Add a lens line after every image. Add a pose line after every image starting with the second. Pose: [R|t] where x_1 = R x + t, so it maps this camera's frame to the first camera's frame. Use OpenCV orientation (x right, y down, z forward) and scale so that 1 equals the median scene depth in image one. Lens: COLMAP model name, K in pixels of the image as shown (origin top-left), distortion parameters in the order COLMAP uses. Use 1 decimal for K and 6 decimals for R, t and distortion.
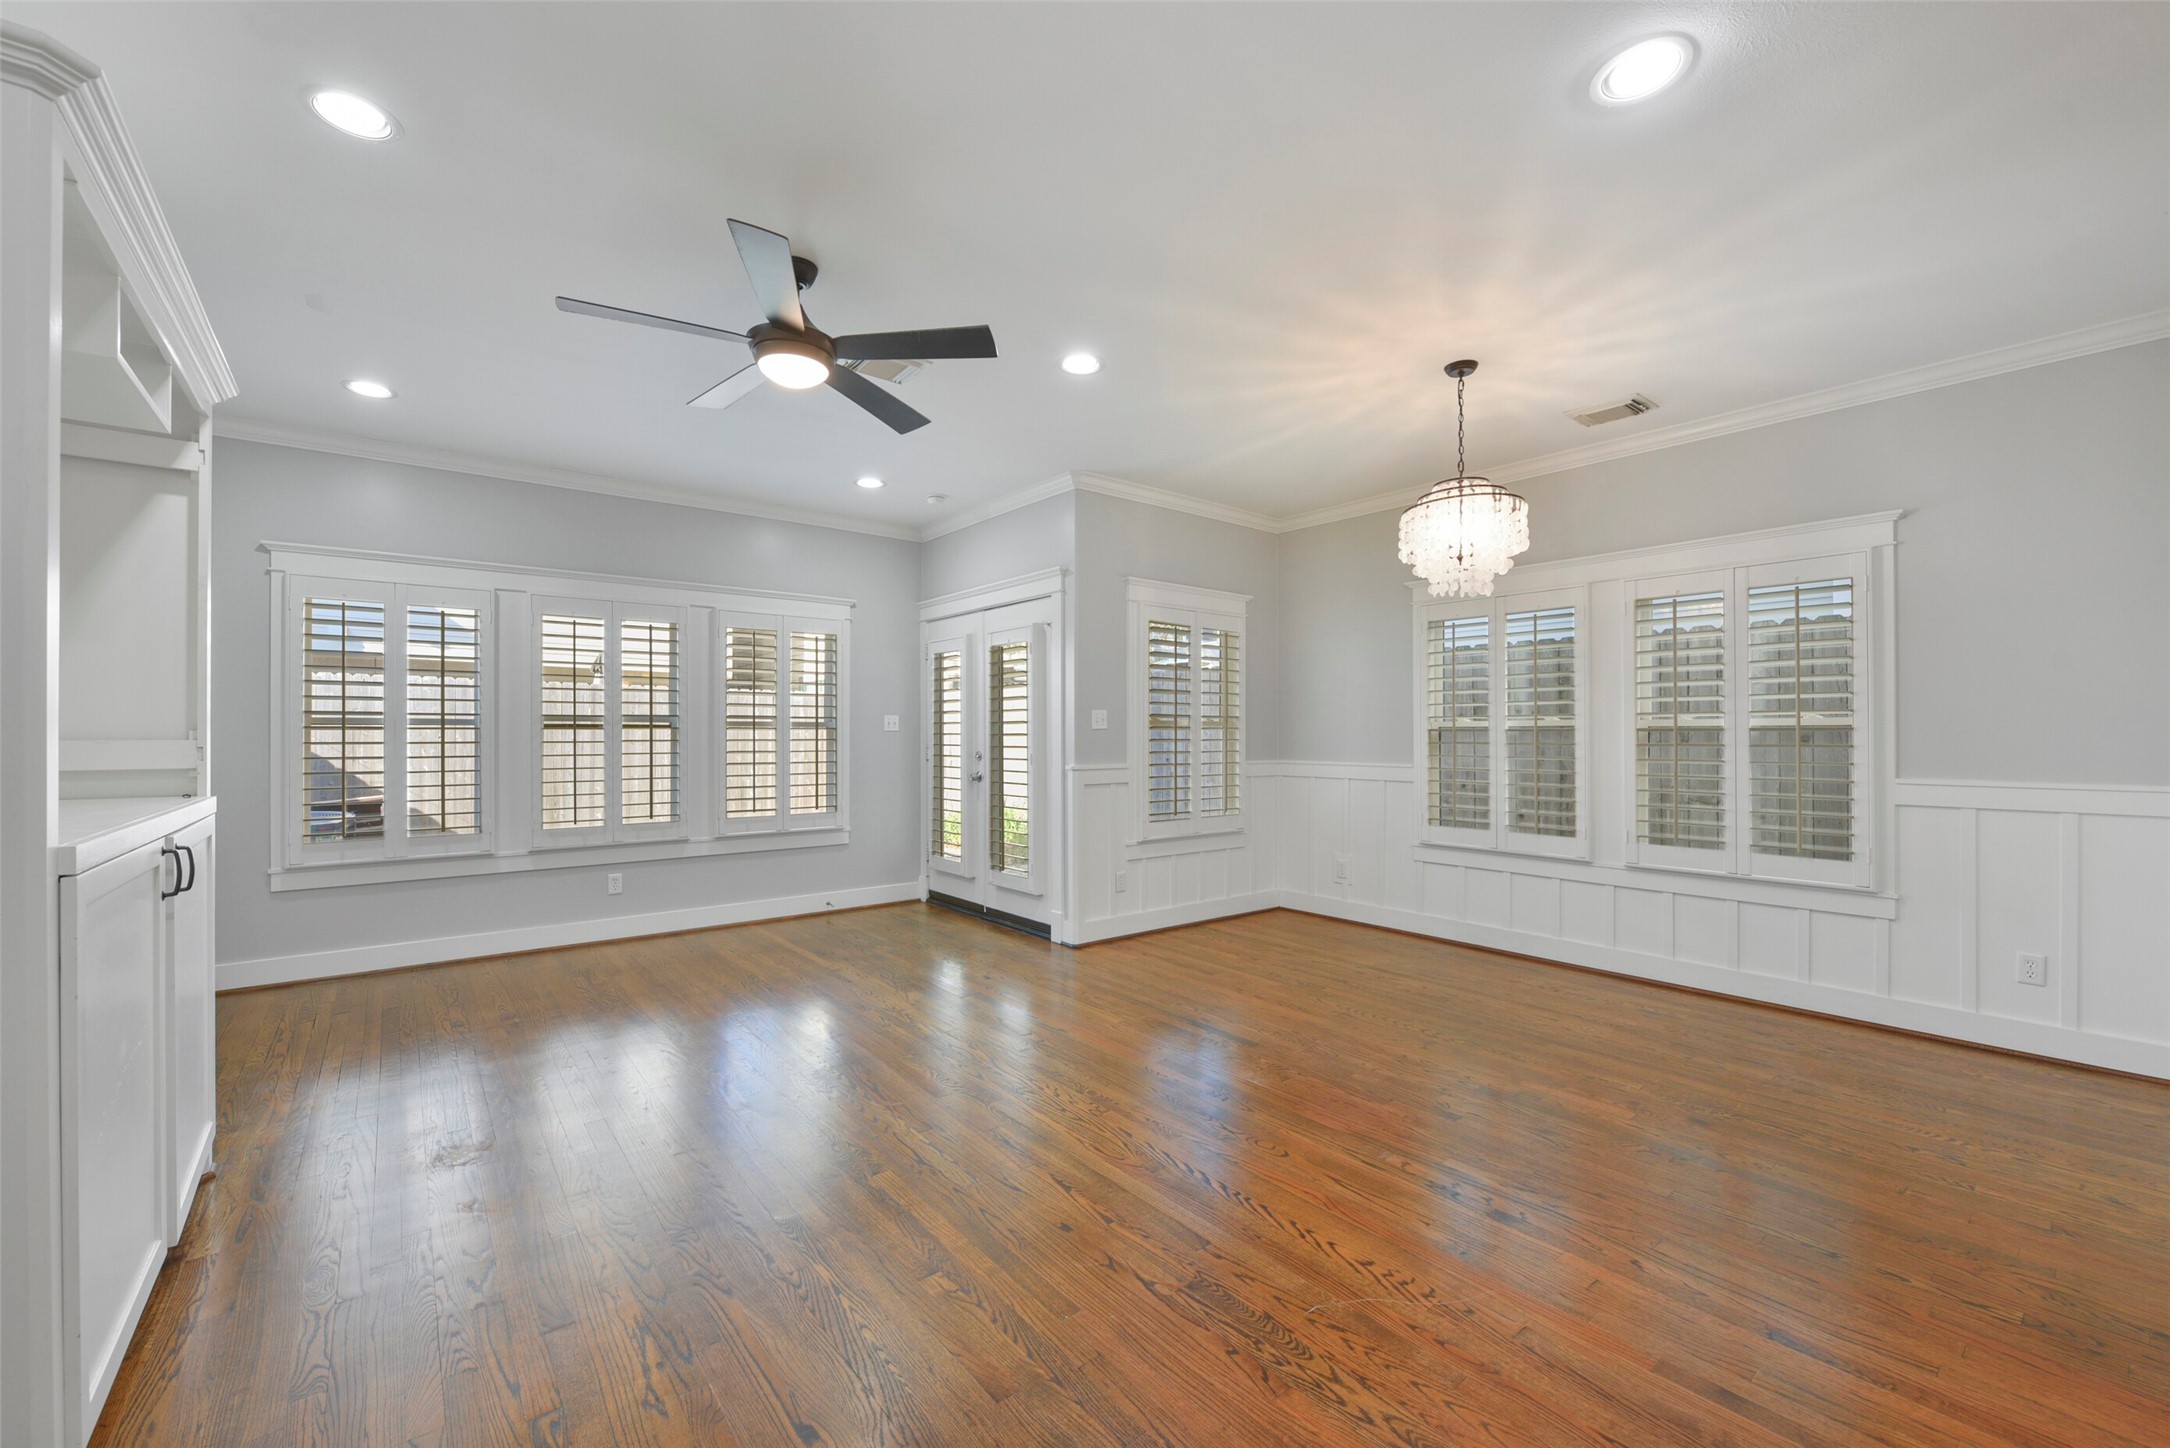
lens RADIAL K [[863.3, 0, 1072.9], [0, 863.3, 731.0], [0, 0, 1]] dist [-0.009415, -0.000115]
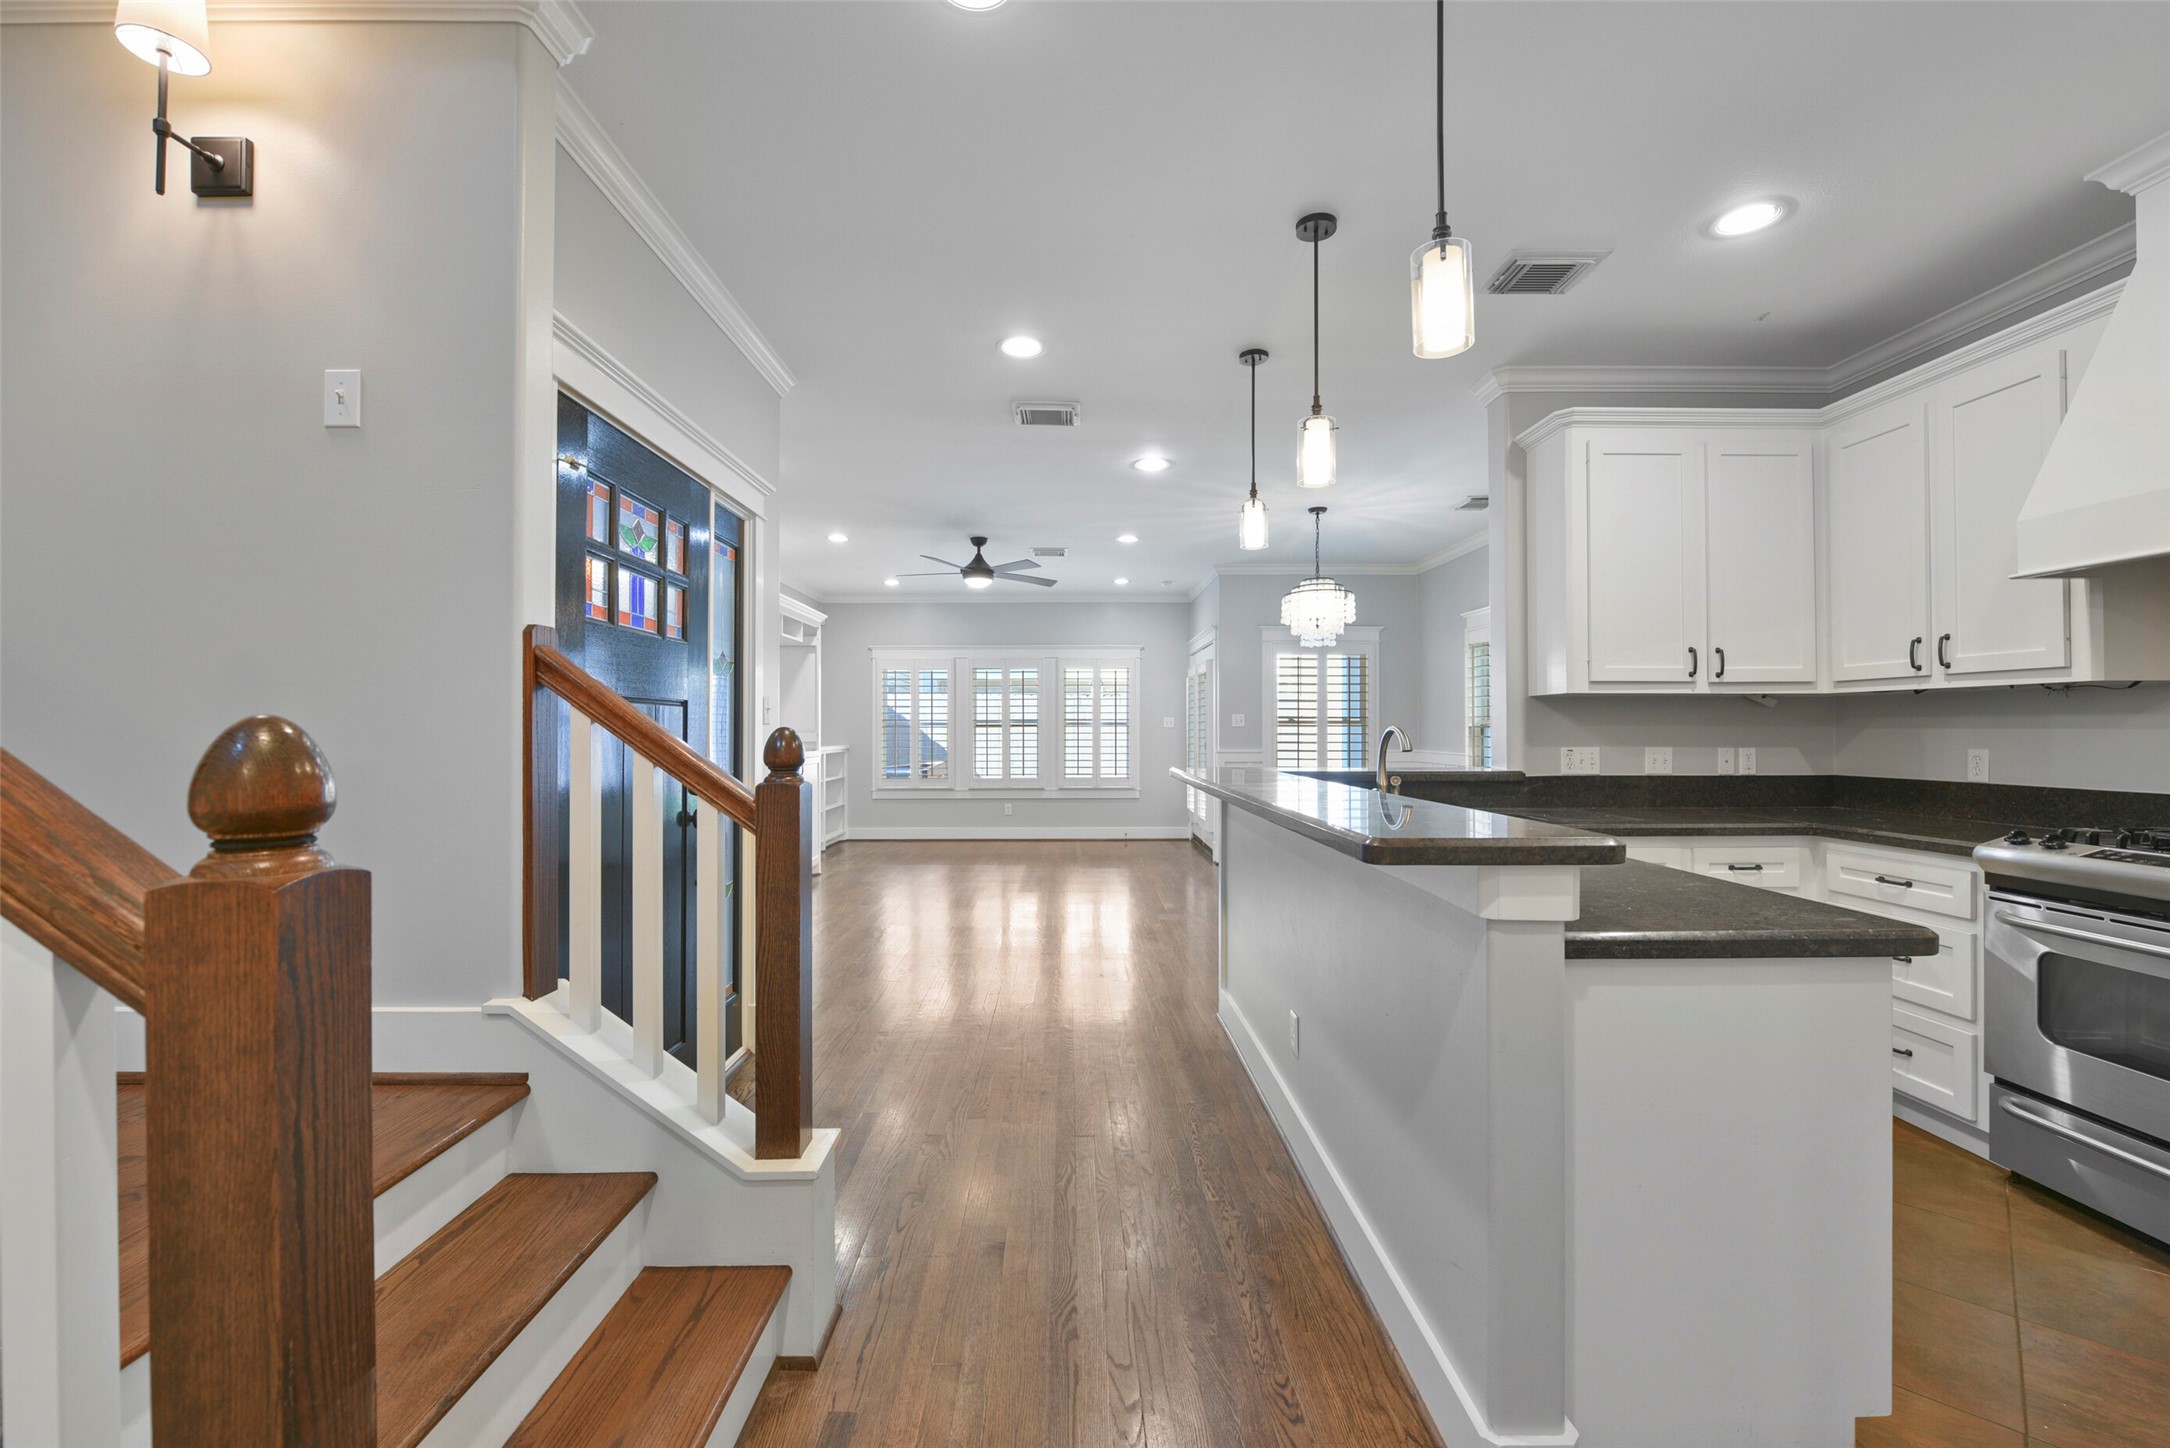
lens RADIAL K [[890.2, 0, 1071.4], [0, 890.2, 722.1], [0, 0, 1]] dist [-0.012312, -0.000279]
pose [[0.784984, -0.005175, -0.619495, 0.891310], [0.003067, 0.999985, -0.004467, -0.004864], [0.619509, 0.001607, 0.784988, -0.502787]]
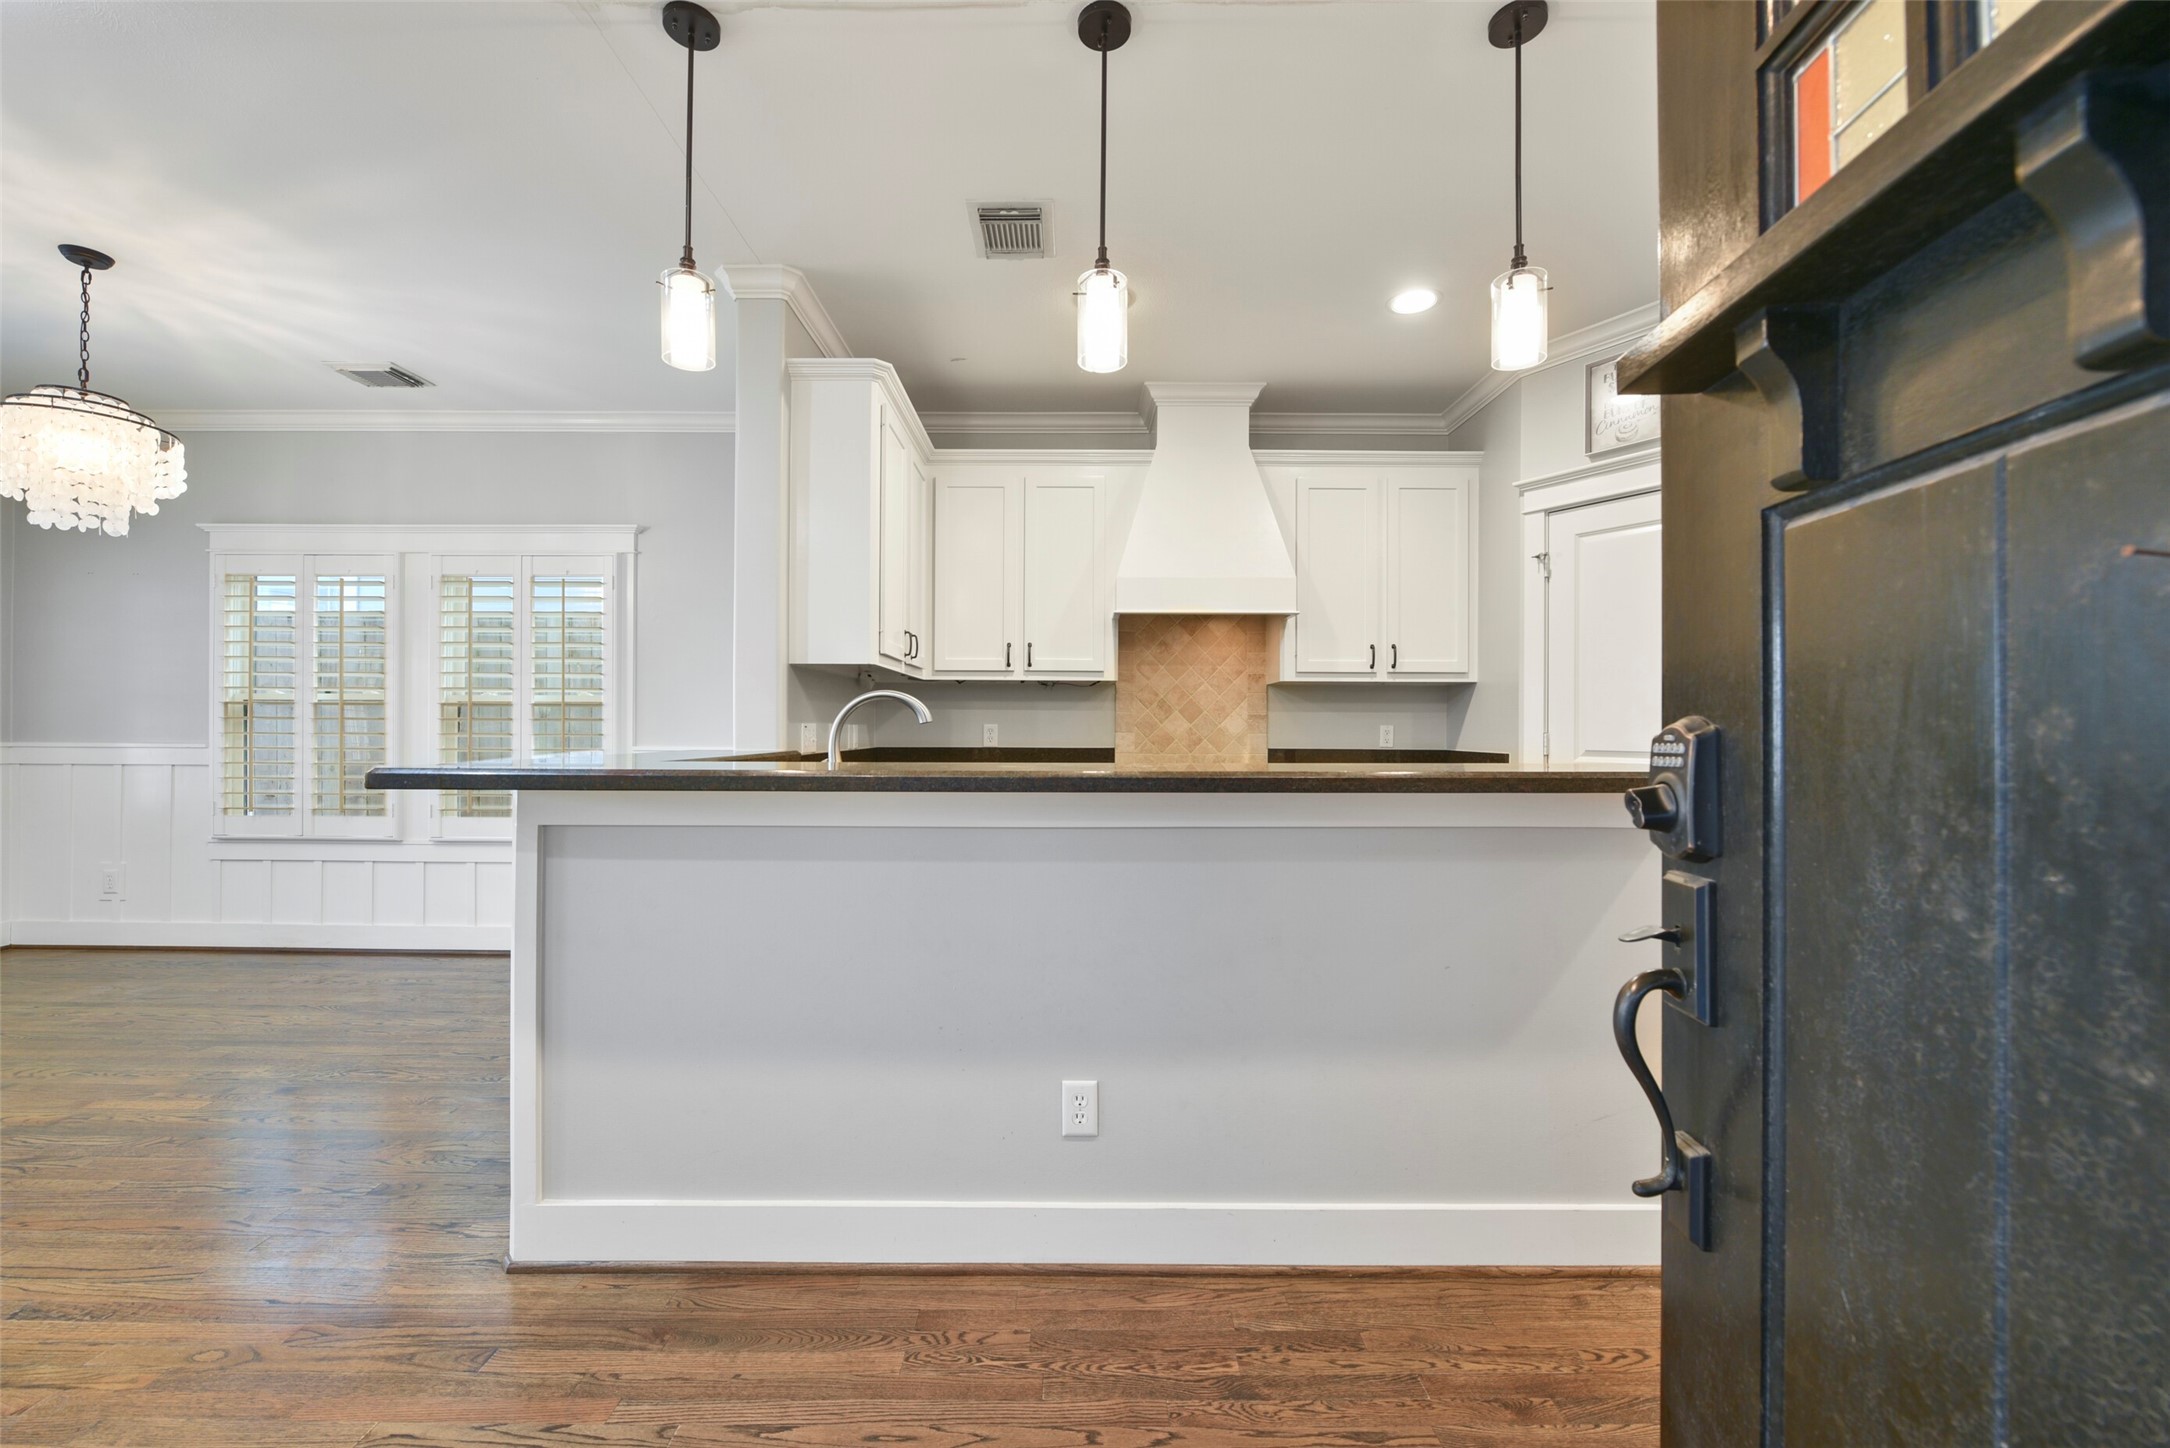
lens RADIAL K [[863.3, 0, 1081.5], [0, 863.3, 722.7], [0, 0, 1]] dist [-0.009415, -0.000115]
pose [[0.617022, 0.006386, 0.786920, 0.313680], [-0.008591, 0.999962, -0.001379, 0.014418], [-0.786899, -0.005910, 0.617054, -0.202060]]
